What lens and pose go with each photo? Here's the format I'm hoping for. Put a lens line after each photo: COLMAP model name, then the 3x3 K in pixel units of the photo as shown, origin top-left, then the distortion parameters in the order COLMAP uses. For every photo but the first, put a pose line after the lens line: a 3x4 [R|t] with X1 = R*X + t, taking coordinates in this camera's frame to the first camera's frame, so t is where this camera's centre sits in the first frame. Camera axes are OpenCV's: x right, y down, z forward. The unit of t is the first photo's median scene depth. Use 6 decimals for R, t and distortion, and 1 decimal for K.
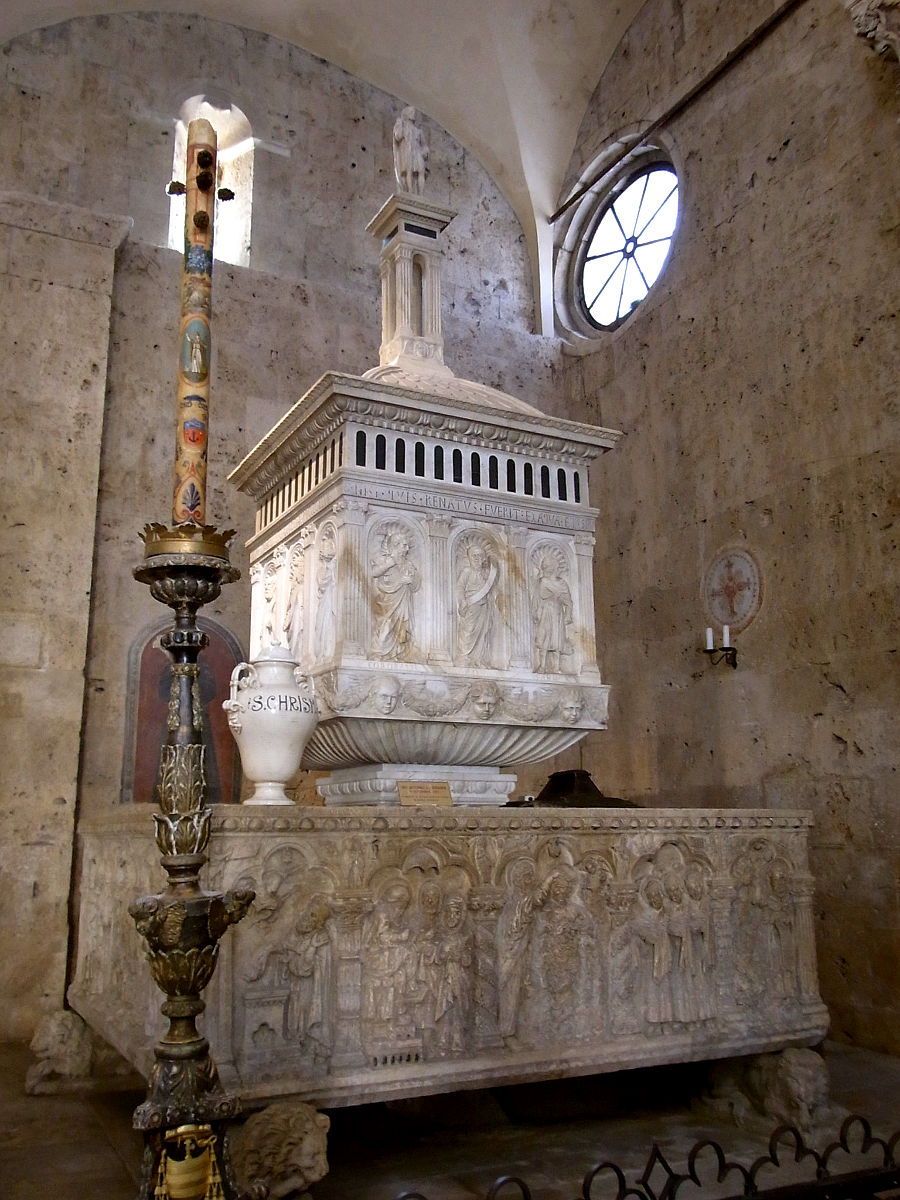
lens RADIAL K [[1056.1, 0, 450.0], [0, 1056.1, 600.0], [0, 0, 1]] dist [-0.058289, 0.006131]
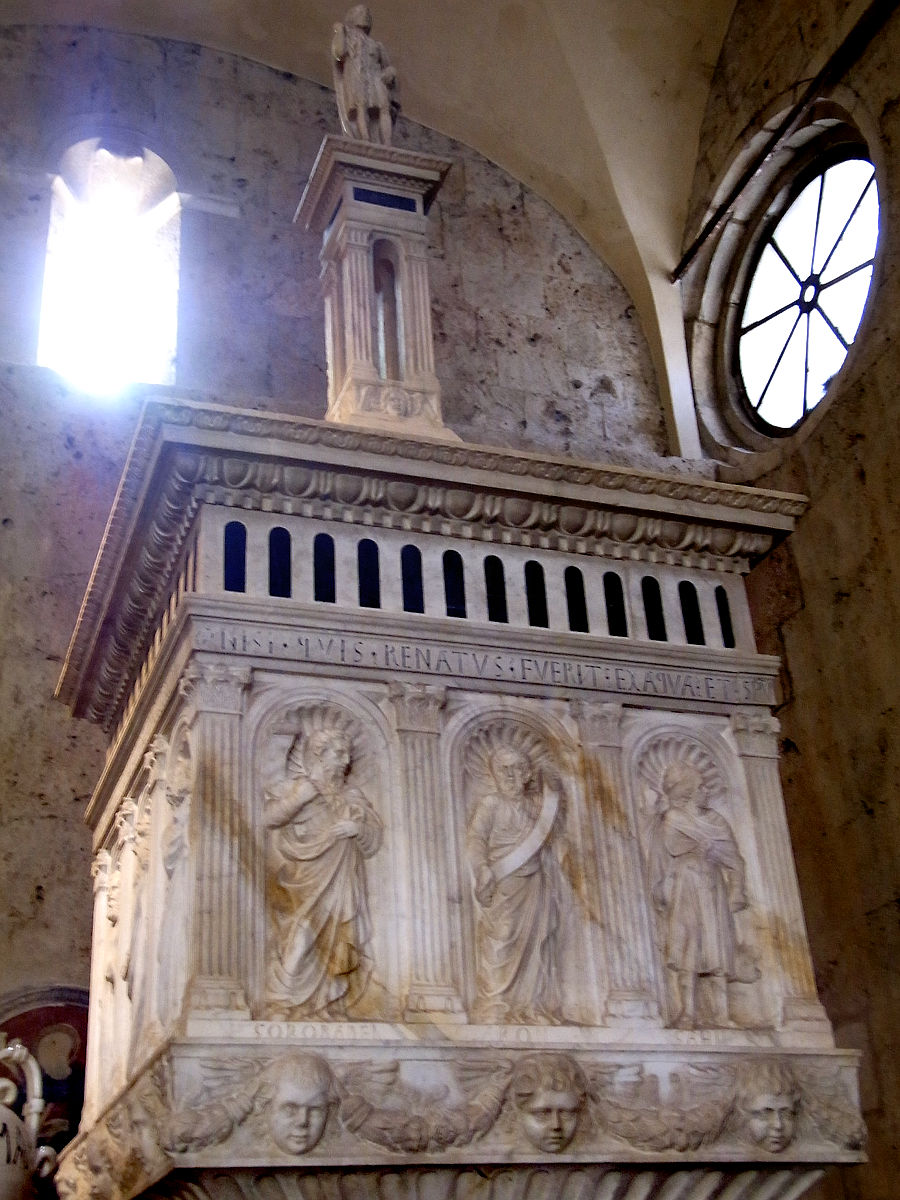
lens RADIAL K [[1561.6, 0, 451.5], [0, 1561.6, 547.2], [0, 0, 1]] dist [-0.092438, 0.498233]
pose [[0.990062, -0.106597, -0.091735, 0.076358], [0.078233, 0.959504, -0.270613, 0.048642], [0.116866, 0.260747, 0.958307, 0.352846]]
